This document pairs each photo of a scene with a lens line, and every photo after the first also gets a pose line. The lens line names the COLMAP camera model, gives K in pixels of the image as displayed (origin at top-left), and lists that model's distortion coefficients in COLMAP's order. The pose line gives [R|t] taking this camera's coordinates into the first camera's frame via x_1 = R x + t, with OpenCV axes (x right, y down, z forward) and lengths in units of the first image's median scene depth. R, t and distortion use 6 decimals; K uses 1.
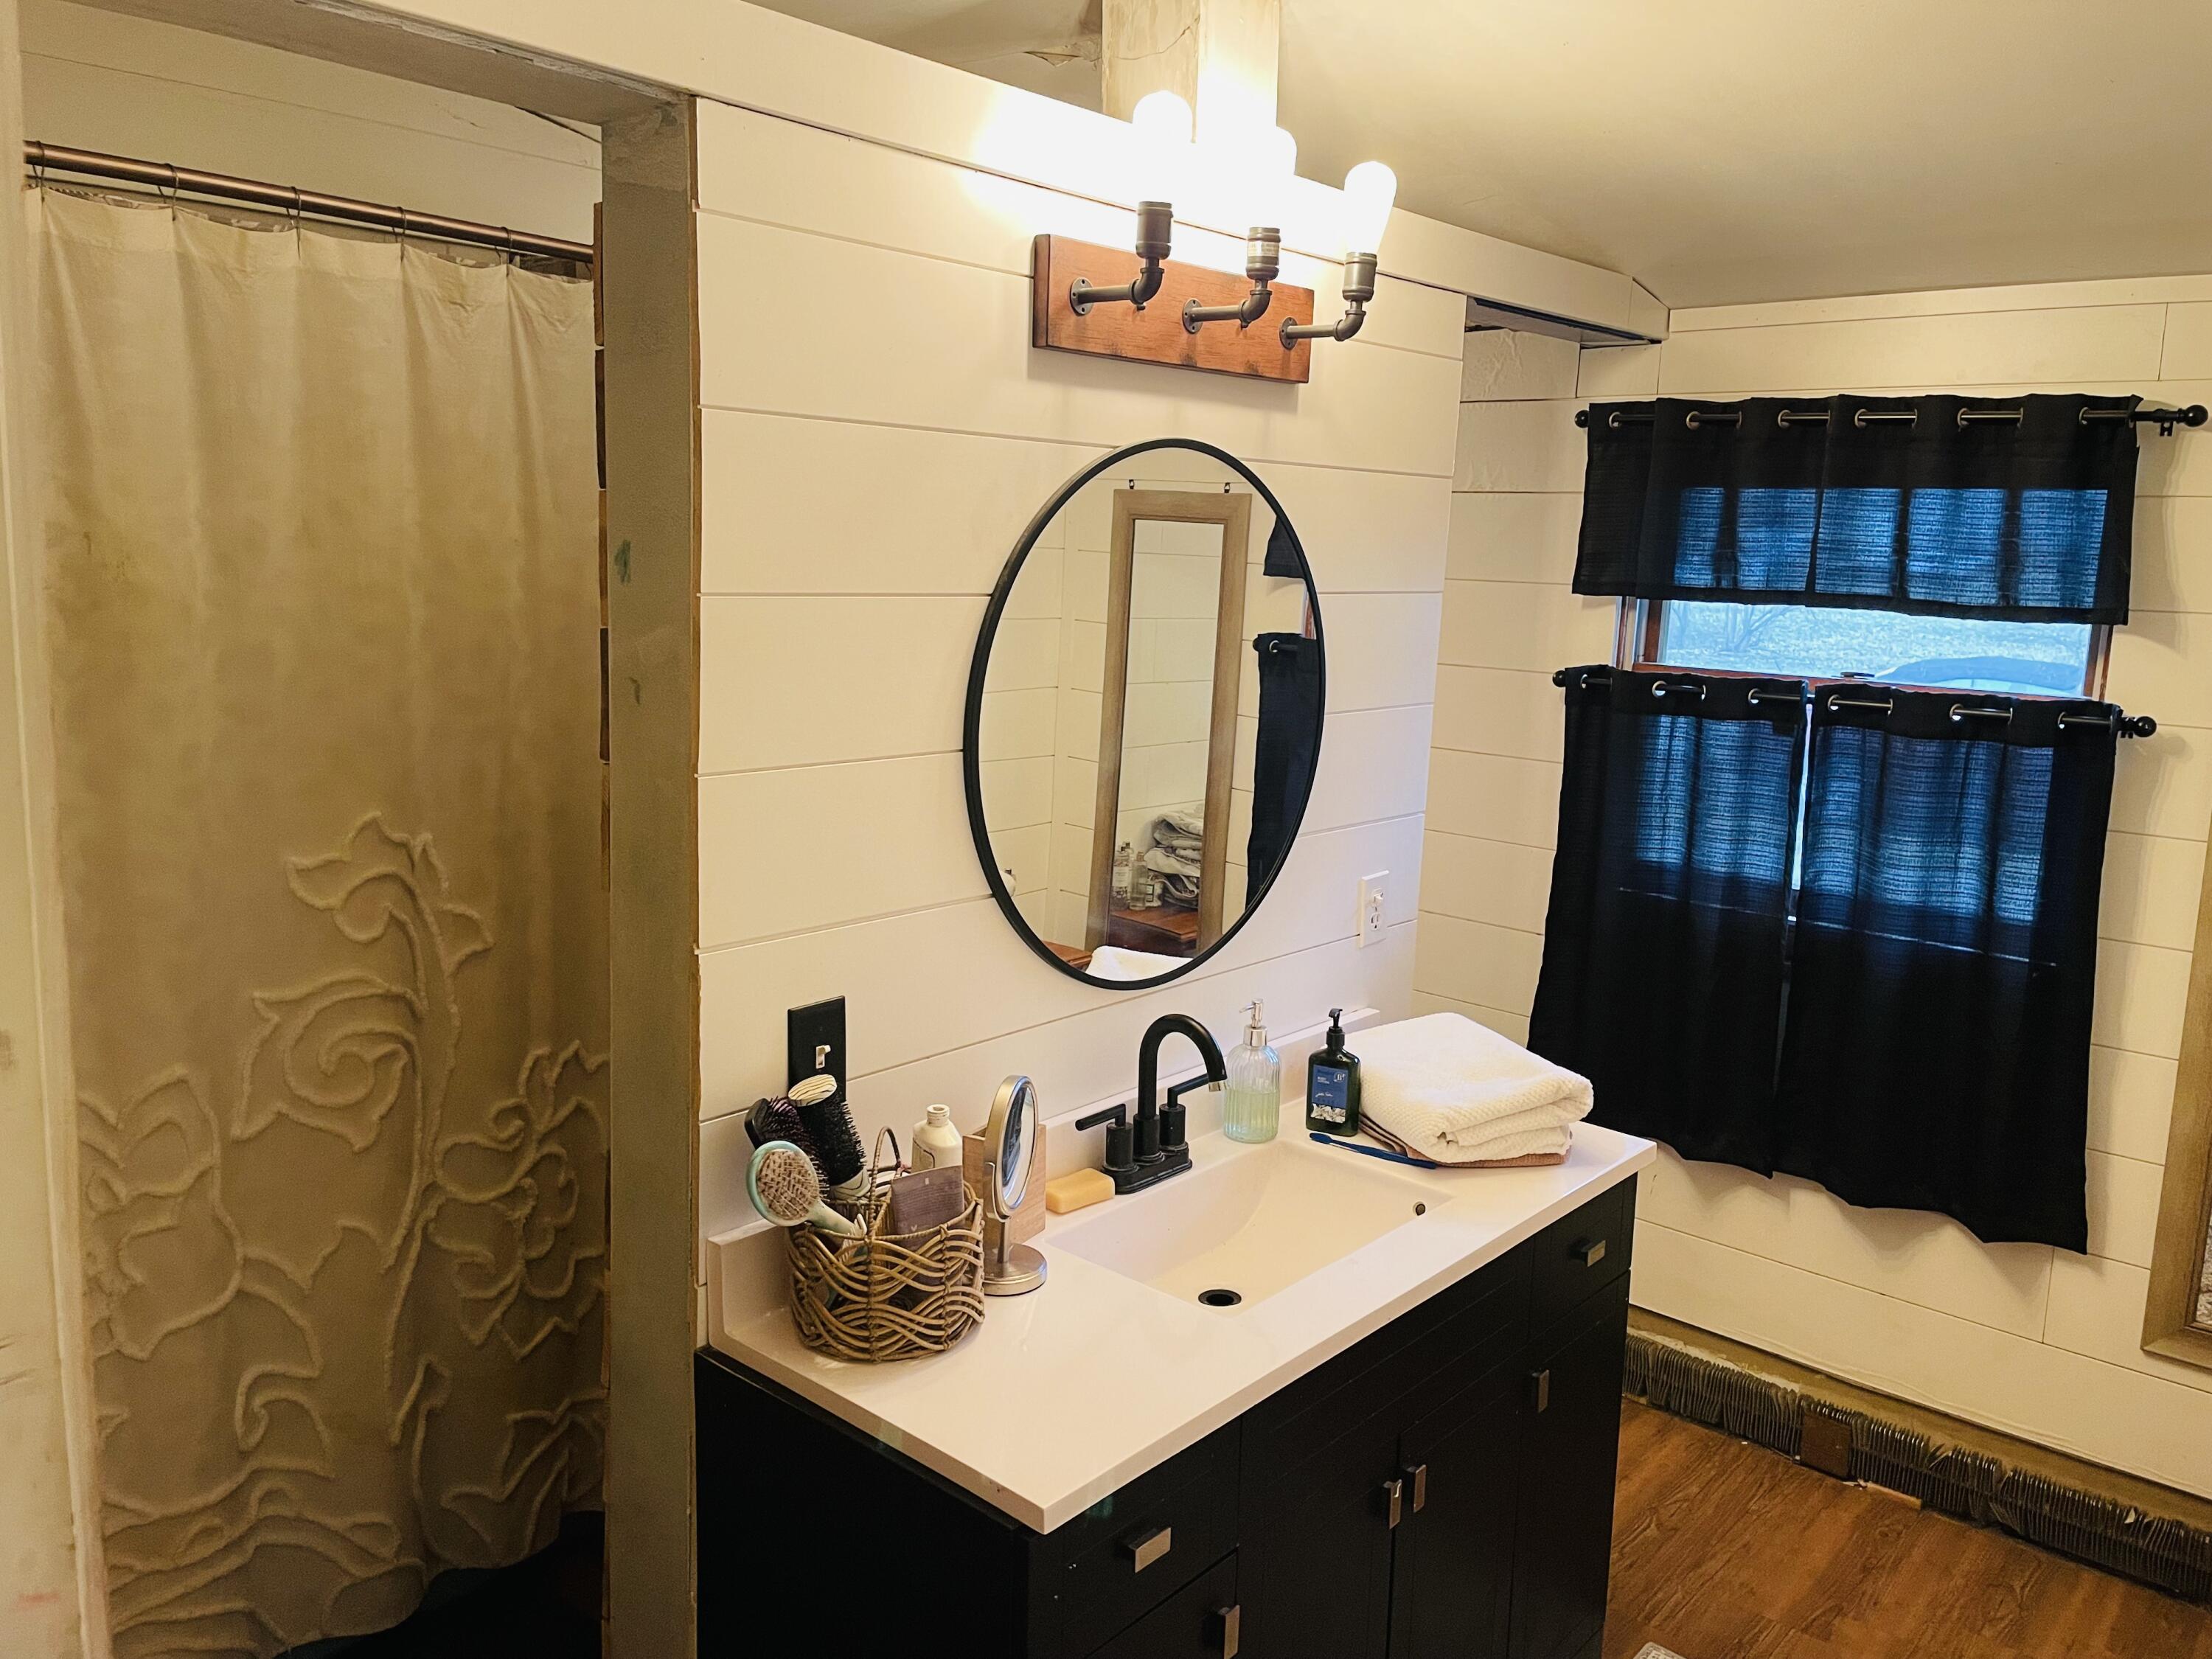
lens RADIAL K [[1669.4, 0, 1103.2], [0, 1669.4, 832.7], [0, 0, 1]] dist [0.052827, -0.056627]
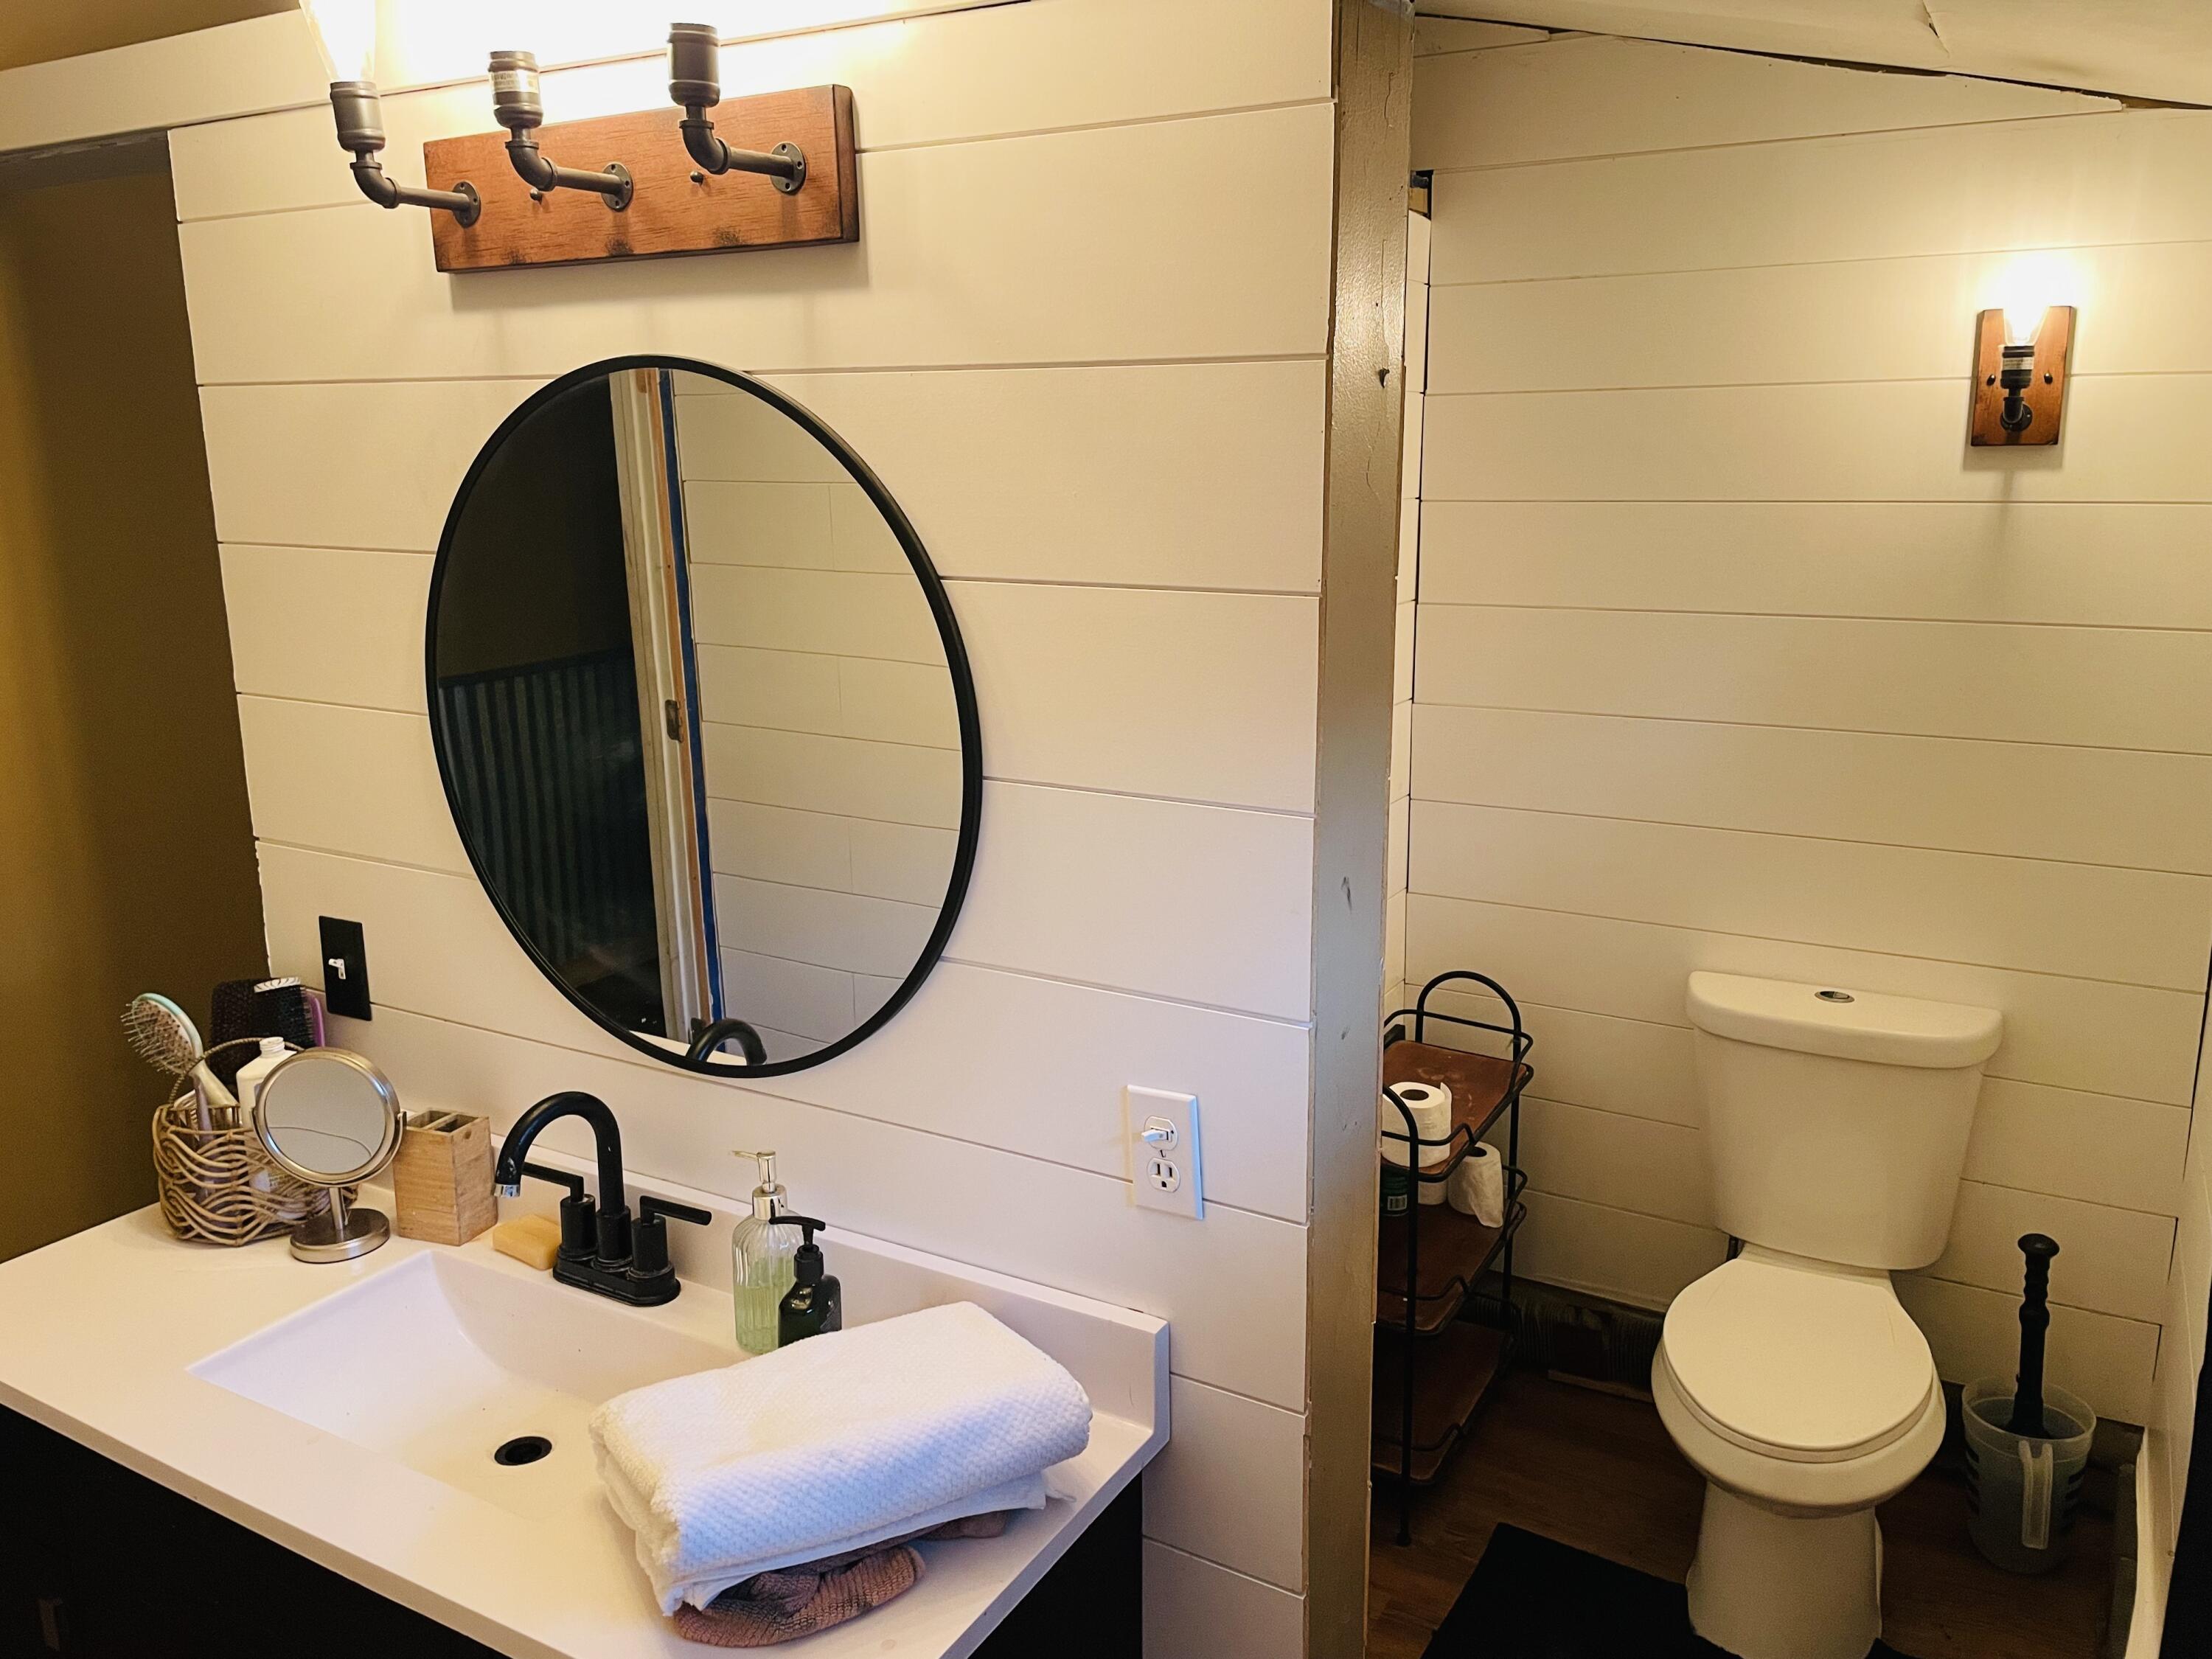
lens RADIAL K [[1669.4, 0, 1114.1], [0, 1669.4, 822.6], [0, 0, 1]] dist [0.052827, -0.056627]
pose [[0.198882, 0.192426, -0.960946, 0.831070], [-0.151110, 0.974829, 0.163932, -0.185694], [0.968304, 0.112605, 0.222954, 1.047340]]
